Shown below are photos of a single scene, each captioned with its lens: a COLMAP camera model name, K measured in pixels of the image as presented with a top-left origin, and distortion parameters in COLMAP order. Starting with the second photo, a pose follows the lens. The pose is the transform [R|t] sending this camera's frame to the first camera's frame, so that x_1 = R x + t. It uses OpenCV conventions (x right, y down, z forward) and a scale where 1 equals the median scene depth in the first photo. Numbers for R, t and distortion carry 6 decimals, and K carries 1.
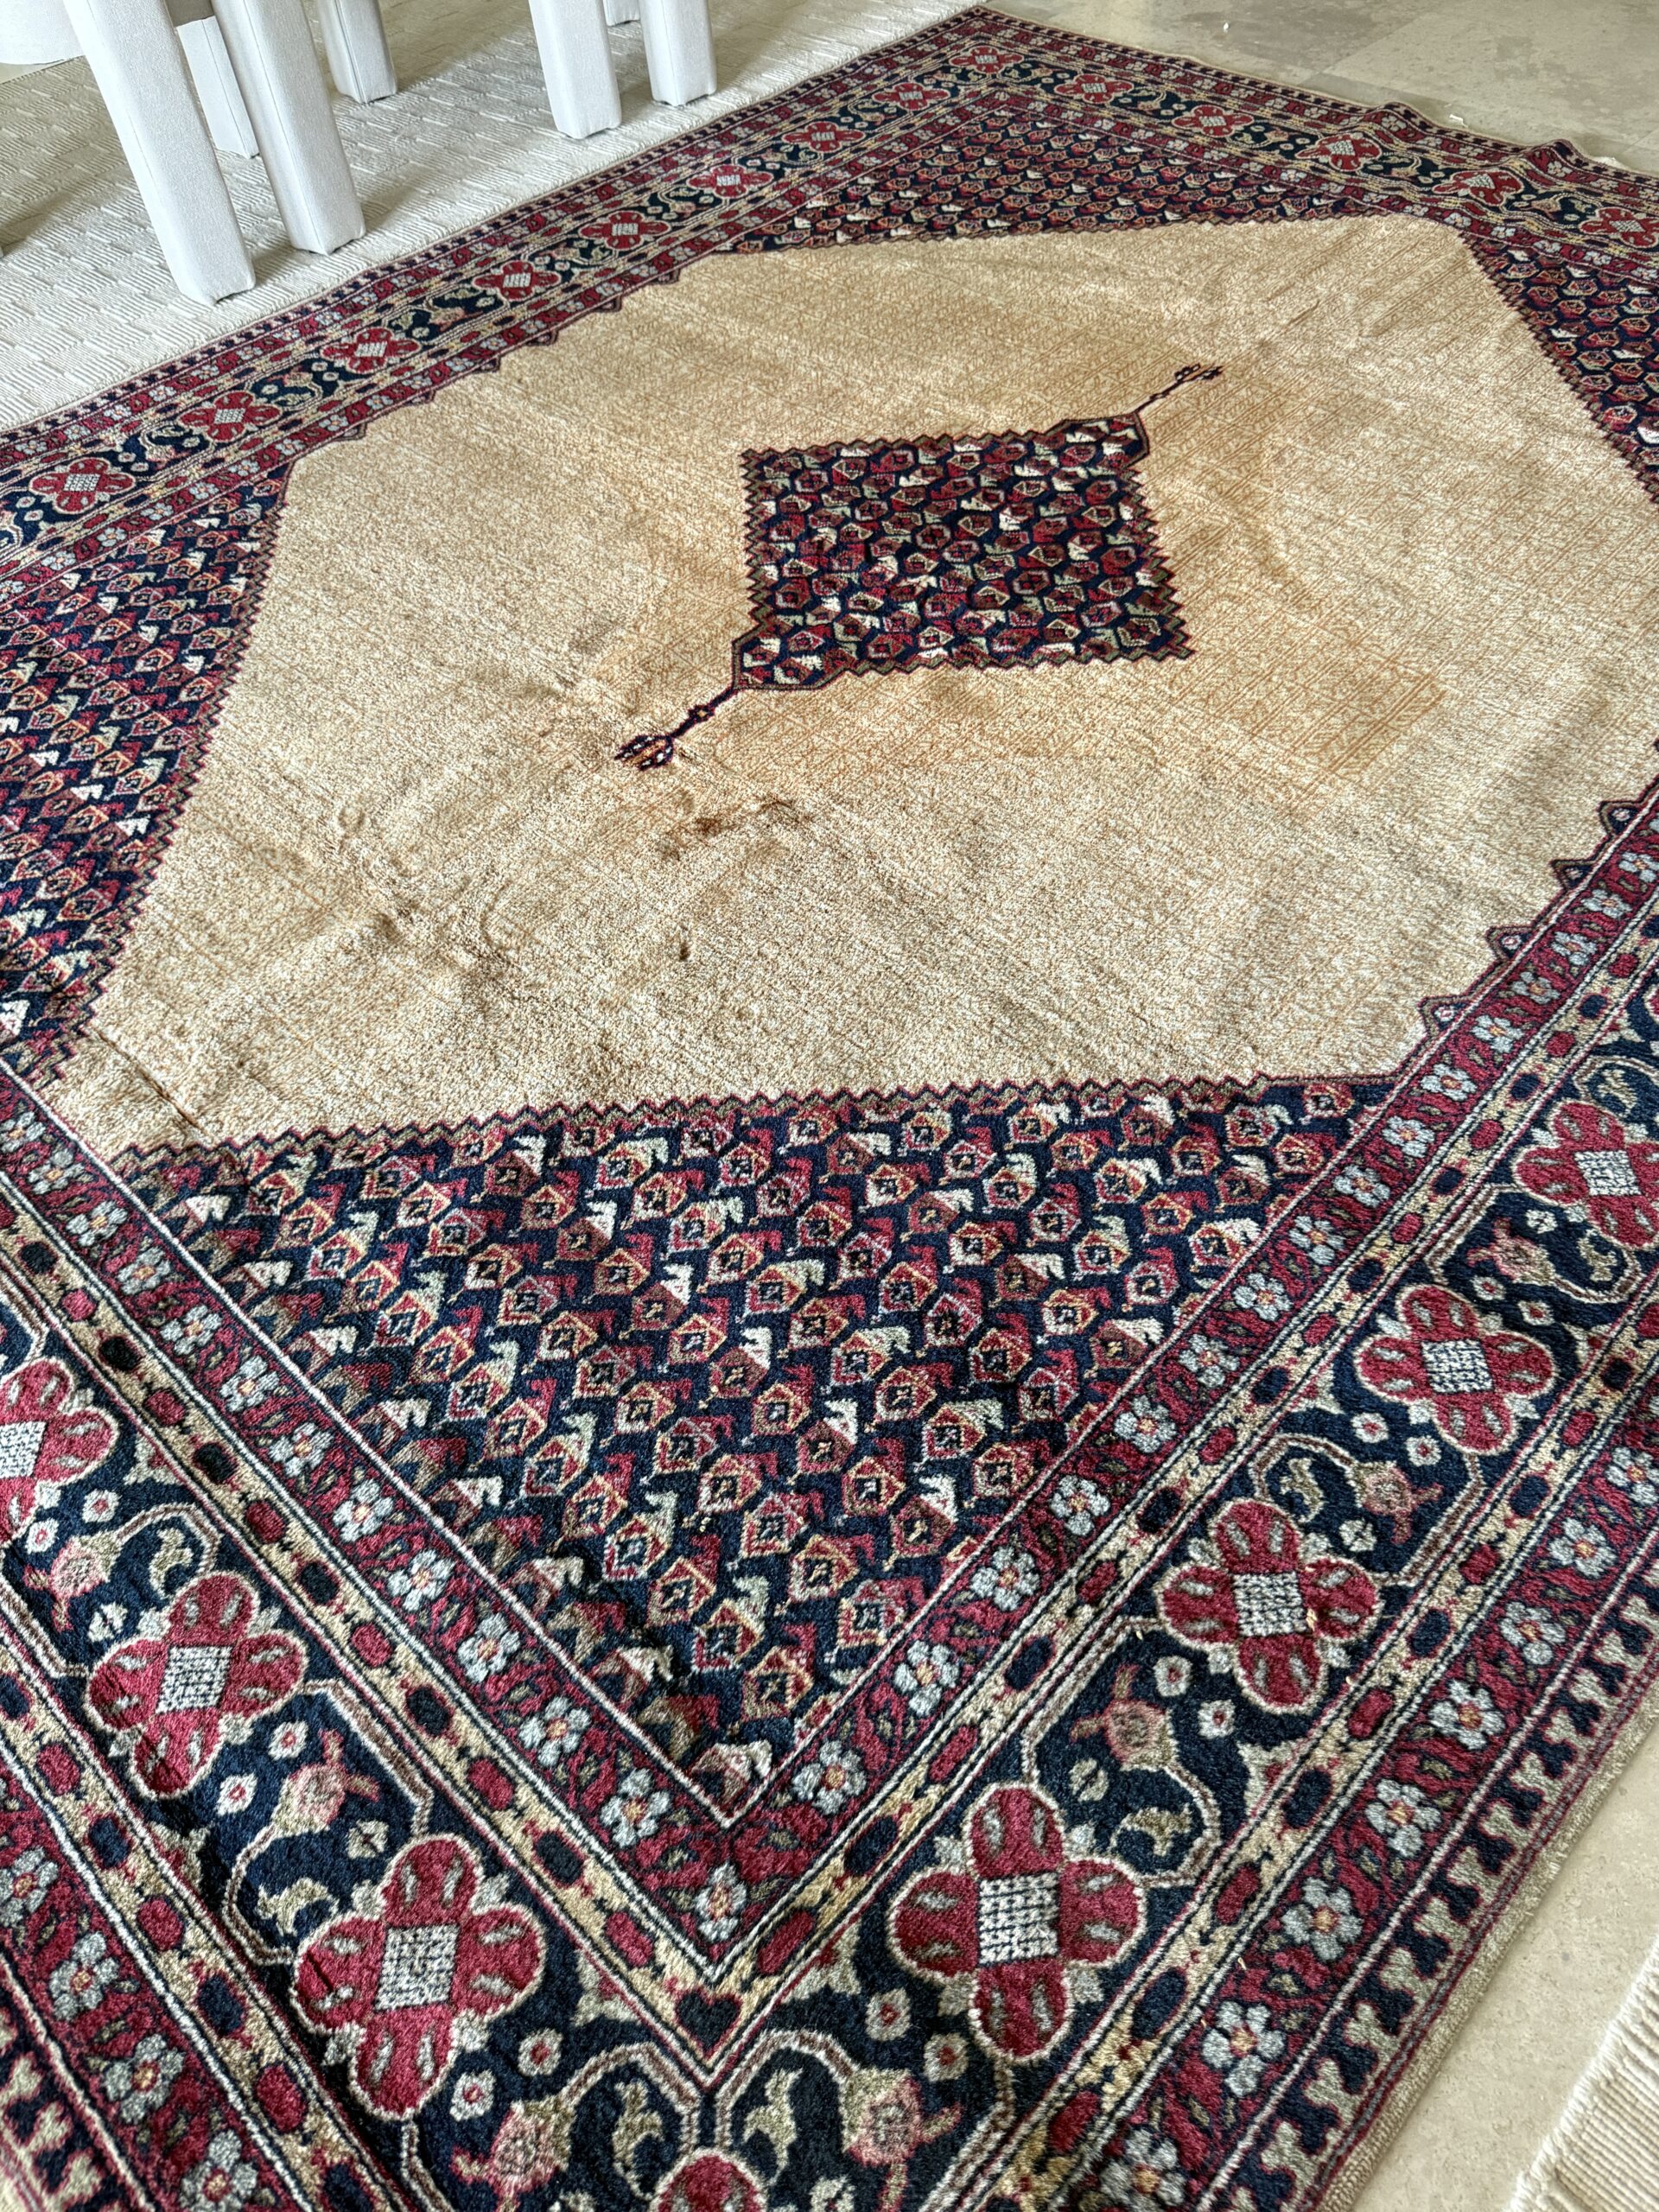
lens RADIAL K [[1585.1, 0, 832.9], [0, 1585.1, 1048.5], [0, 0, 1]] dist [0.090335, -0.166484]
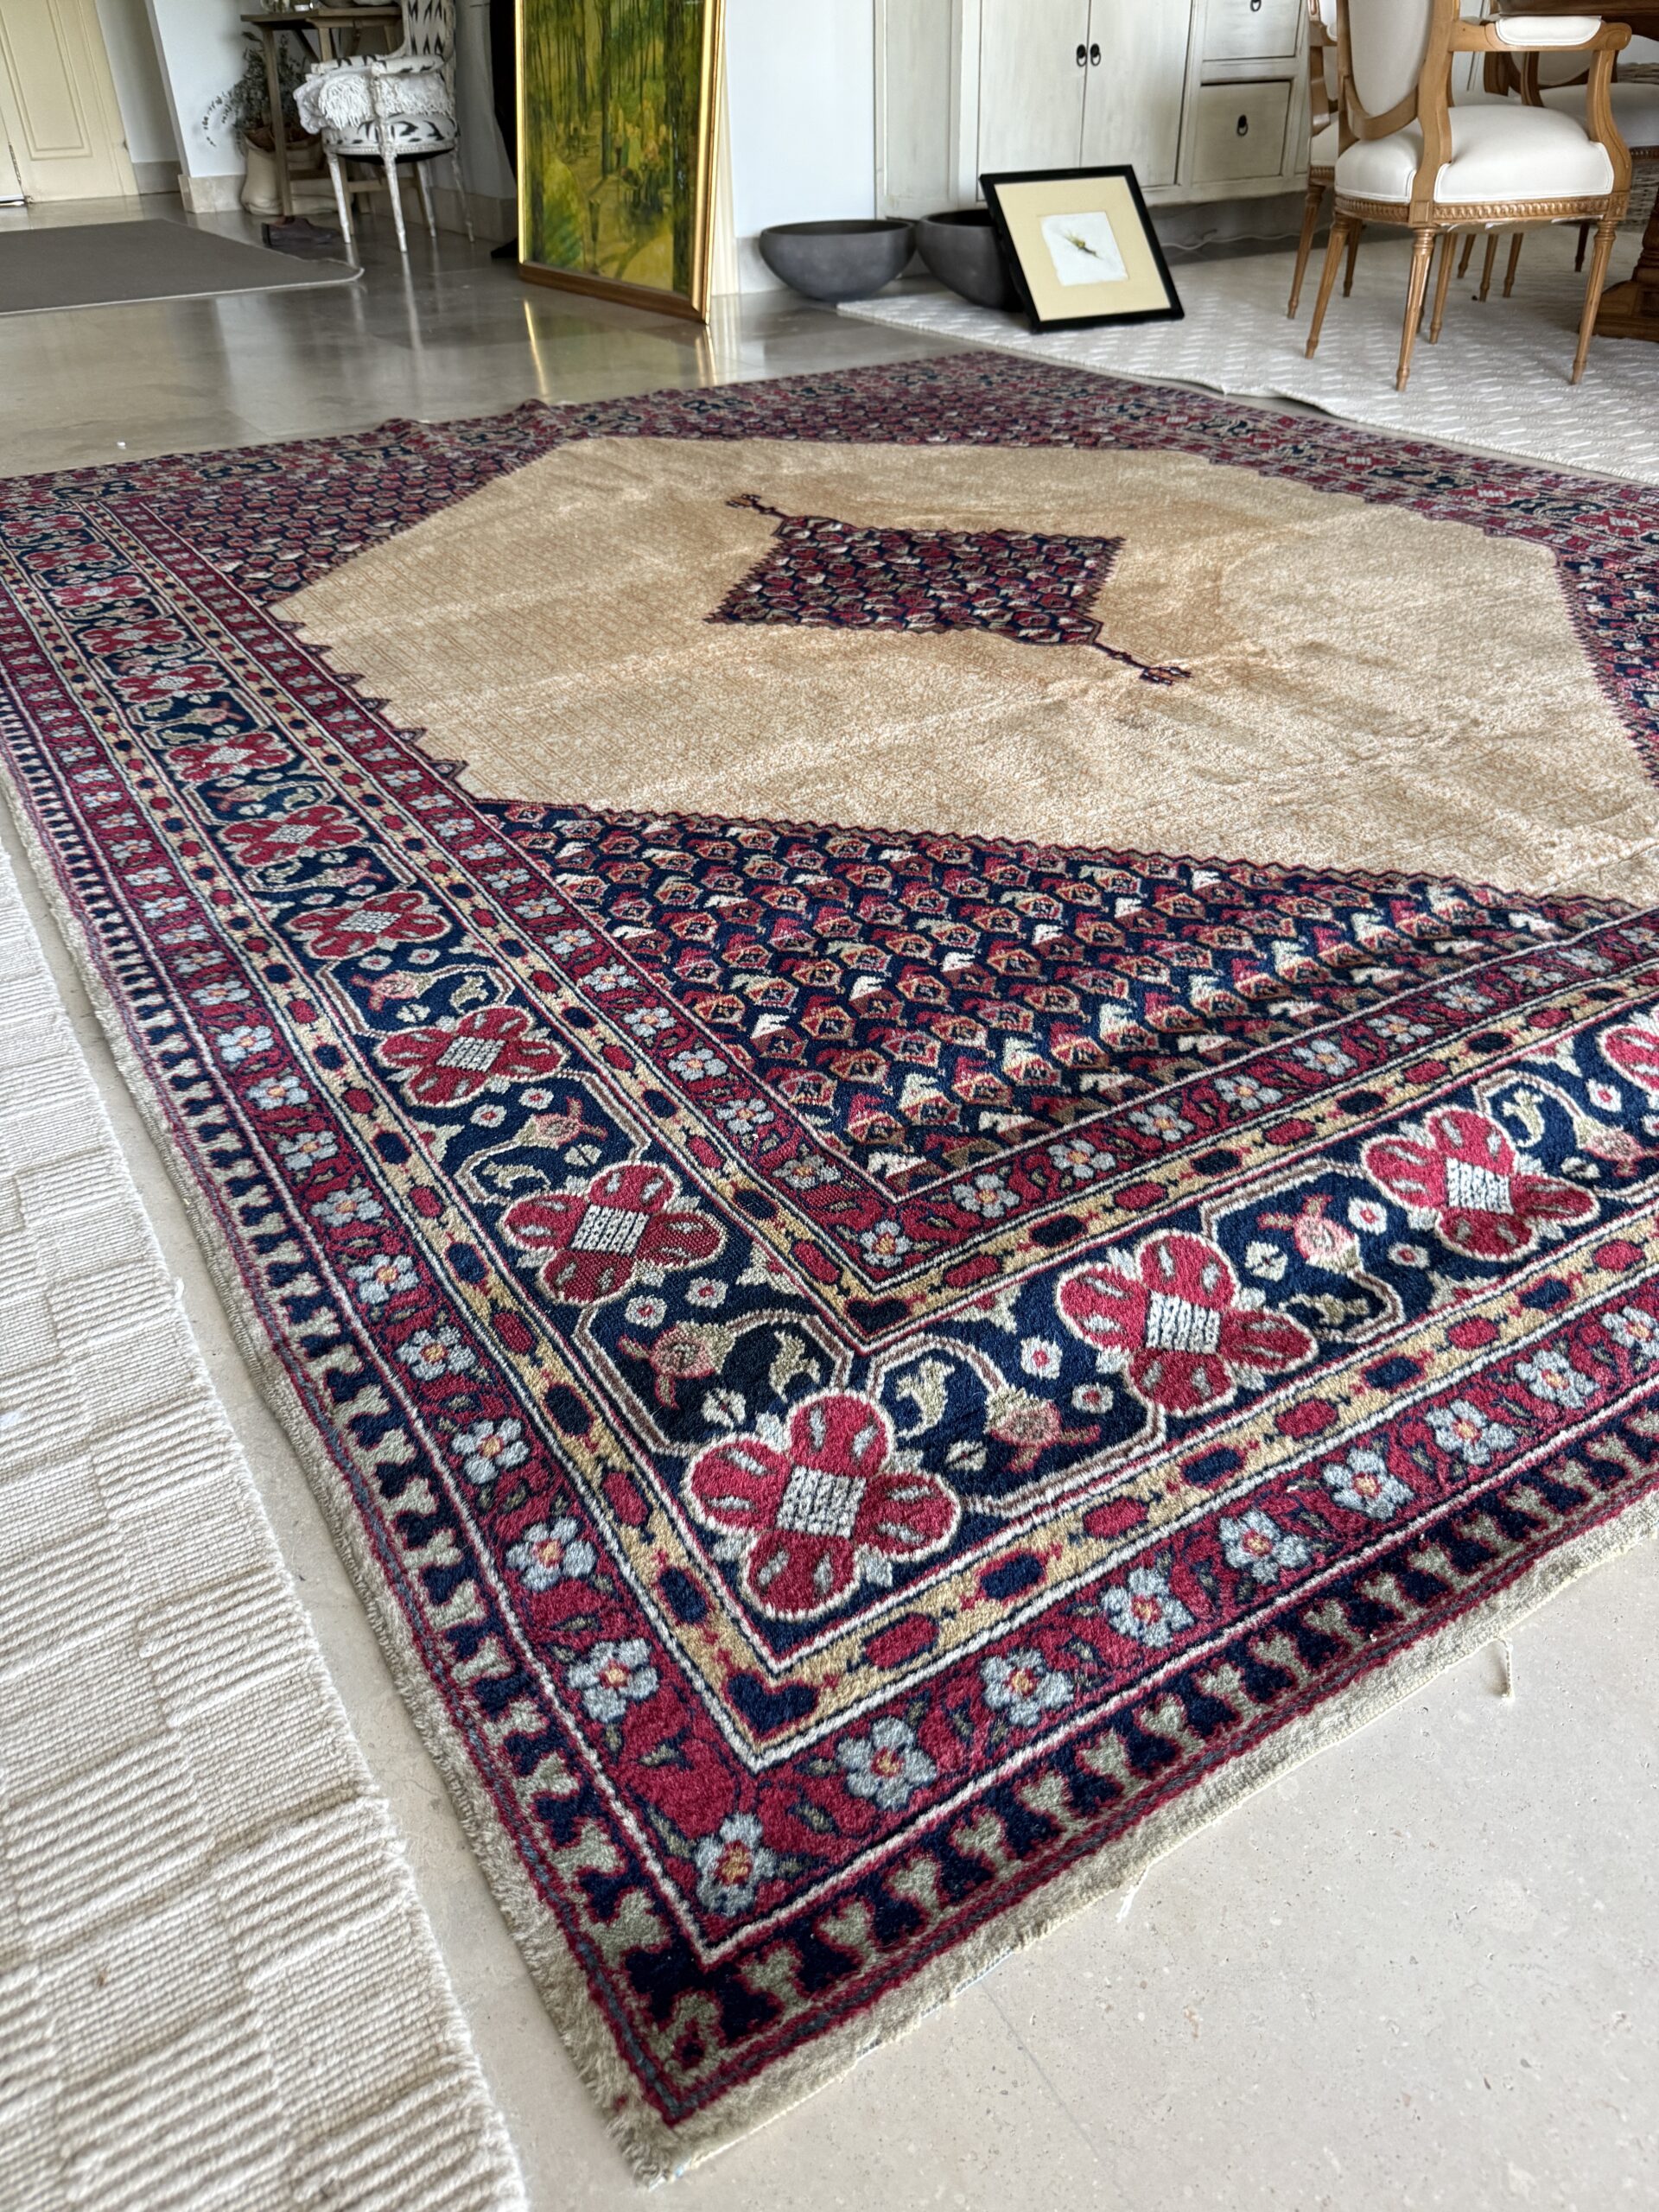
lens RADIAL K [[1547.1, 0, 819.0], [0, 1547.1, 1097.3], [0, 0, 1]] dist [0.147347, -0.330013]
pose [[0.283117, -0.501269, 0.817664, -1.665324], [0.730257, 0.665348, 0.155039, -0.458709], [-0.621747, 0.553210, 0.554426, 0.967647]]
